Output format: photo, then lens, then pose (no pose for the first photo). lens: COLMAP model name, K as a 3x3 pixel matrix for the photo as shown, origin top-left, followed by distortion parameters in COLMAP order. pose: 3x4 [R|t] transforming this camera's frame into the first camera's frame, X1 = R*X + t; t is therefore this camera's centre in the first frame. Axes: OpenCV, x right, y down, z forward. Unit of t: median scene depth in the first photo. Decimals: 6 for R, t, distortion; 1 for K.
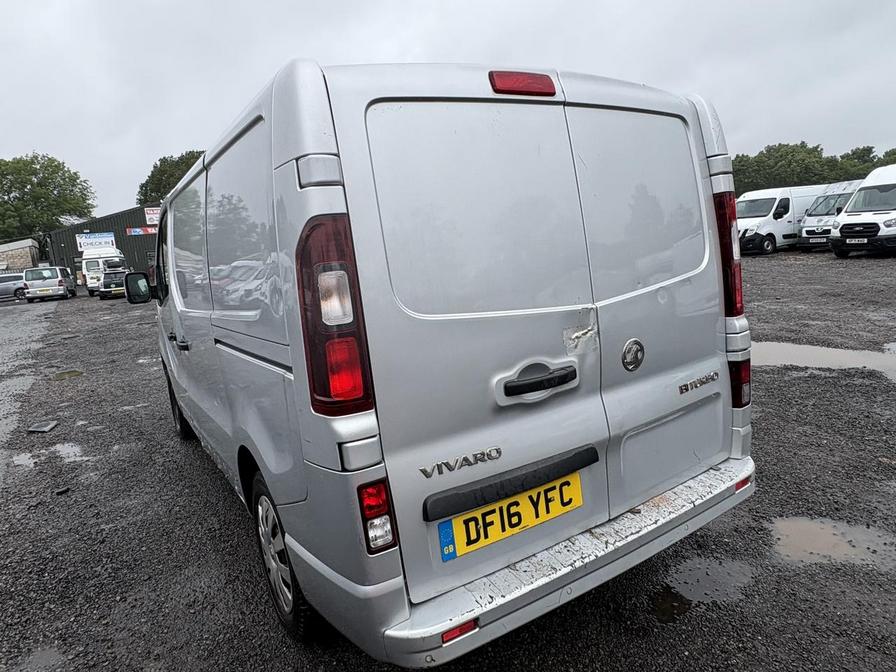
lens RADIAL K [[563.0, 0, 449.4], [0, 563.0, 326.0], [0, 0, 1]] dist [-0.000257, -0.000466]
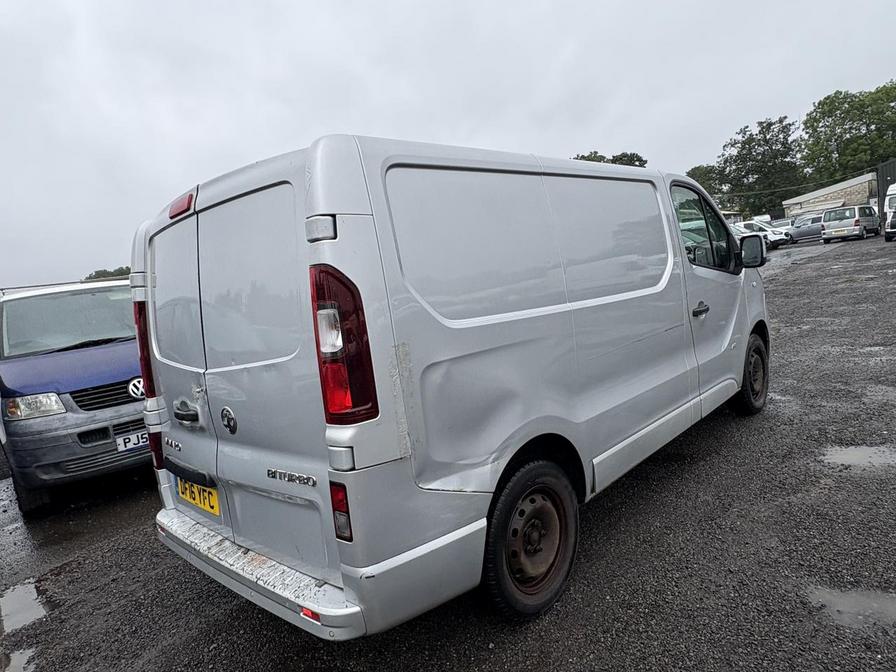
lens RADIAL K [[561.7, 0, 448.0], [0, 561.7, 336.0], [0, 0, 1]] dist [-0.002178, -0.000129]
pose [[0.258819, 0.158425, -0.952845, 1.627671], [-0.026267, 0.987248, 0.157010, -0.335822], [0.965568, -0.015609, 0.259680, 1.225258]]
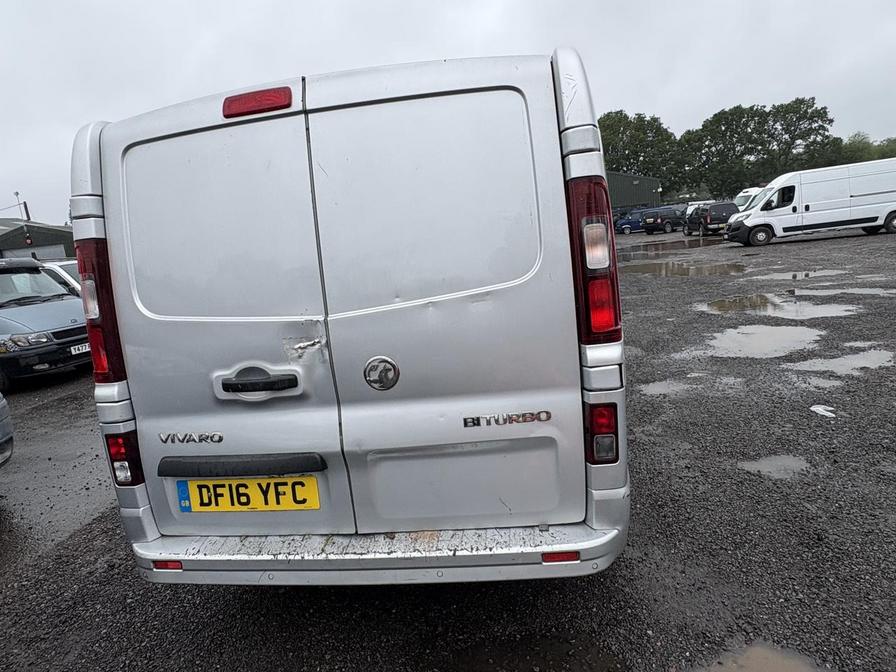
lens RADIAL K [[563.9, 0, 440.0], [0, 563.9, 334.4], [0, 0, 1]] dist [0.003870, 0.001542]
pose [[0.761135, 0.110902, -0.639041, 1.066245], [-0.053541, 0.992654, 0.108499, -0.128189], [0.646379, -0.048367, 0.761482, 0.382869]]
